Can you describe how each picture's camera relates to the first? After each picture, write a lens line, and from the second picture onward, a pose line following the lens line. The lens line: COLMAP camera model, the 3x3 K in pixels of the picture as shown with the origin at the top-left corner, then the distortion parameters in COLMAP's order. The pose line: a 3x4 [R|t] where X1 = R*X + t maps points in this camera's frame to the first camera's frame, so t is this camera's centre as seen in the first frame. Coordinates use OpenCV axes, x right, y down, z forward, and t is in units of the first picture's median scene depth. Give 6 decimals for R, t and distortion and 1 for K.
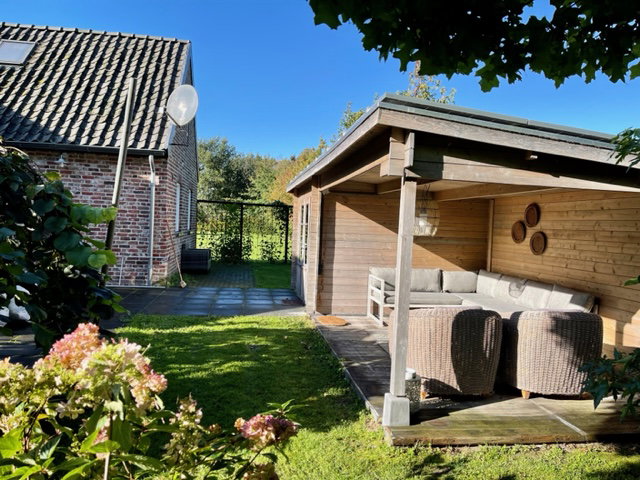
lens RADIAL K [[480.1, 0, 328.2], [0, 480.1, 239.2], [0, 0, 1]] dist [0.062017, -0.089207]
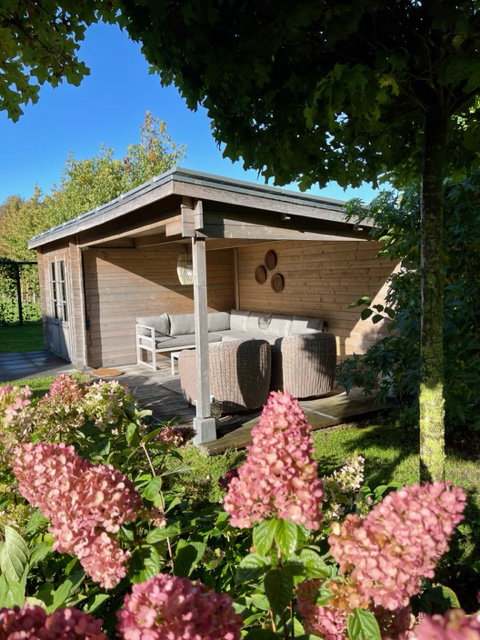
lens RADIAL K [[480.1, 0, 254.4], [0, 480.1, 306.4], [0, 0, 1]] dist [0.062017, -0.089207]
pose [[0.910593, -0.097868, 0.401549, -0.127635], [0.080601, 0.994956, 0.059717, -0.011317], [-0.405368, -0.022013, 0.913889, -0.097335]]
